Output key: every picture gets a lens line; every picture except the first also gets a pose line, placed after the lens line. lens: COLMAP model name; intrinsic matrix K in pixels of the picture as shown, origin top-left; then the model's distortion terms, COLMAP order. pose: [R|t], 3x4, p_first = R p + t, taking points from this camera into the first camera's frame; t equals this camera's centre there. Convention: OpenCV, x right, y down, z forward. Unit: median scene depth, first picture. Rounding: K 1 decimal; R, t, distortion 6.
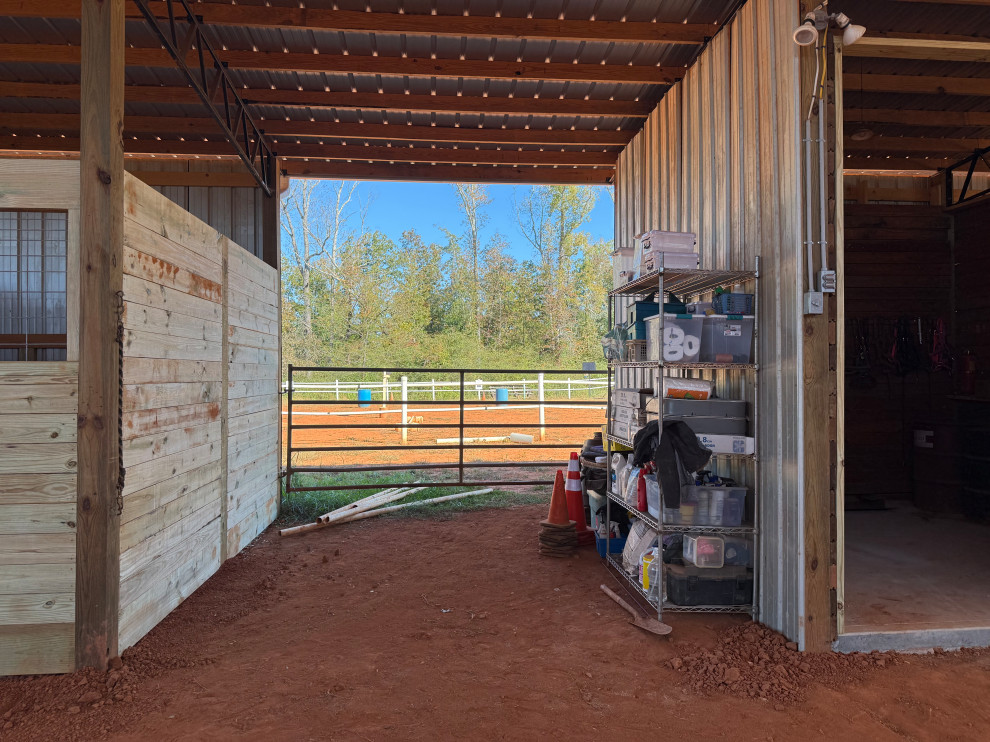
lens RADIAL K [[689.4, 0, 496.3], [0, 689.4, 370.2], [0, 0, 1]] dist [0.051405, -0.065358]
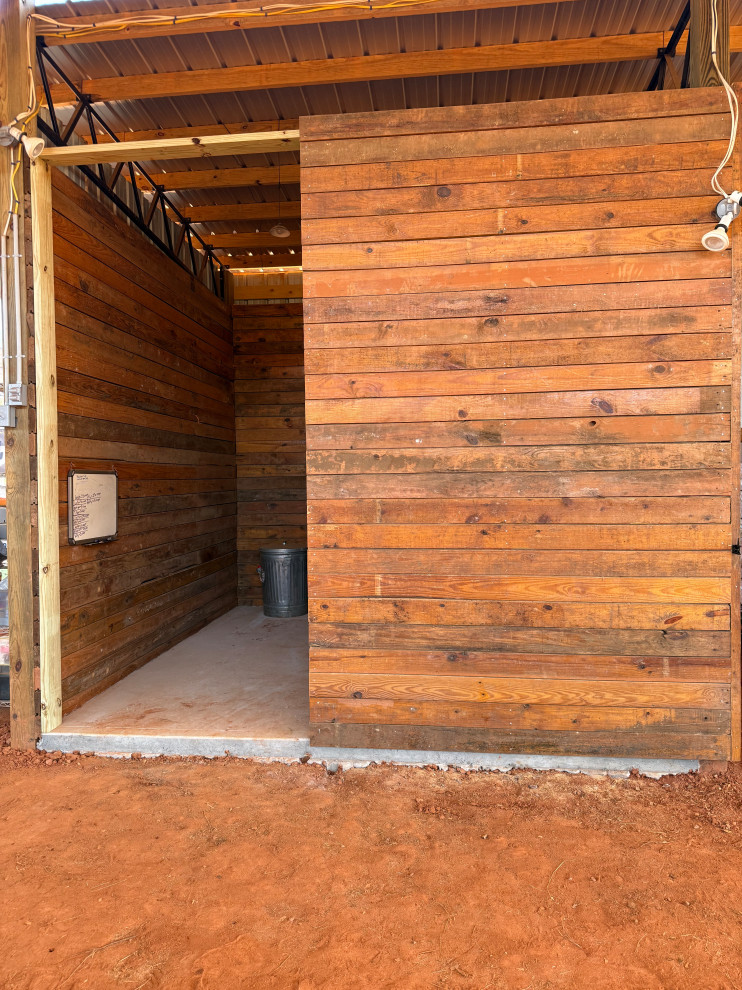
lens RADIAL K [[689.4, 0, 362.6], [0, 689.4, 499.4], [0, 0, 1]] dist [0.051405, -0.065358]
pose [[0.978490, -0.000950, -0.206291, 1.046938], [0.010051, 0.999021, 0.043072, -0.010476], [0.206048, -0.044219, 0.977542, 0.081431]]
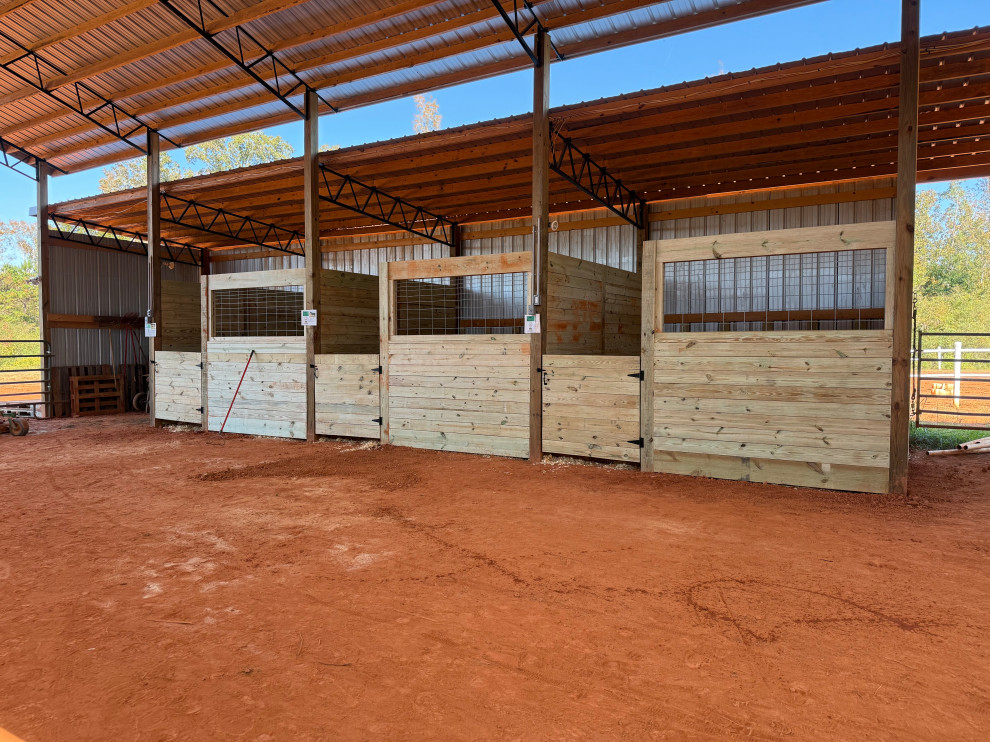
lens RADIAL K [[689.4, 0, 493.4], [0, 689.4, 372.4], [0, 0, 1]] dist [0.051405, -0.065358]
pose [[0.806651, 0.027472, -0.590389, -0.287008], [0.002585, 0.998746, 0.050006, 0.004092], [0.591022, -0.041863, 0.805568, -0.916727]]
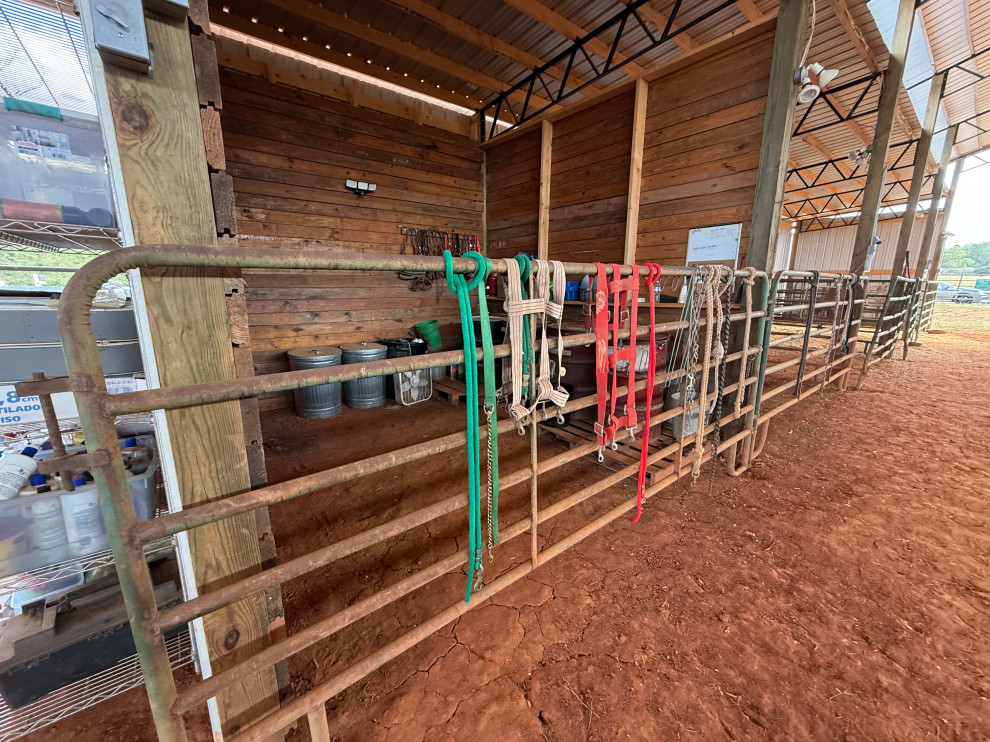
lens RADIAL K [[391.4, 0, 492.5], [0, 391.4, 376.9], [0, 0, 1]] dist [-0.002927, 0.000239]
pose [[0.829615, -0.118900, 0.545529, 0.424084], [-0.011723, 0.973137, 0.229926, 0.024130], [-0.558213, -0.197145, 0.805935, 0.620454]]
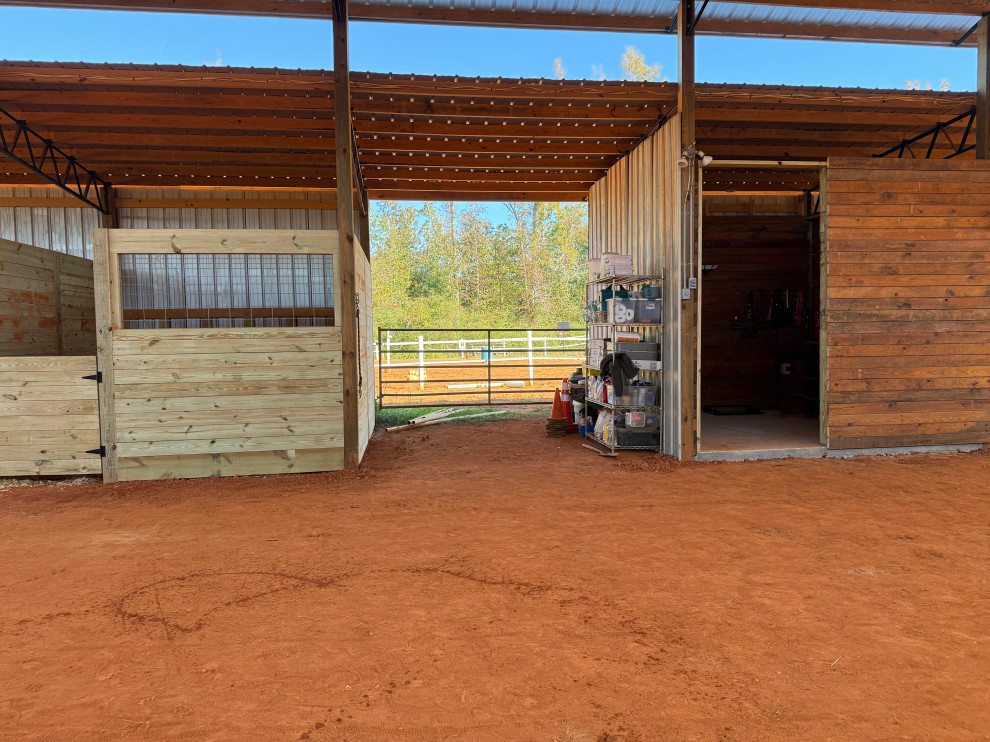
lens RADIAL K [[689.4, 0, 497.9], [0, 689.4, 372.3], [0, 0, 1]] dist [0.051405, -0.065358]
pose [[0.998958, -0.014922, 0.043128, -0.170747], [0.012275, 0.998062, 0.061005, 0.003385], [-0.043955, -0.060412, 0.997205, -0.915285]]
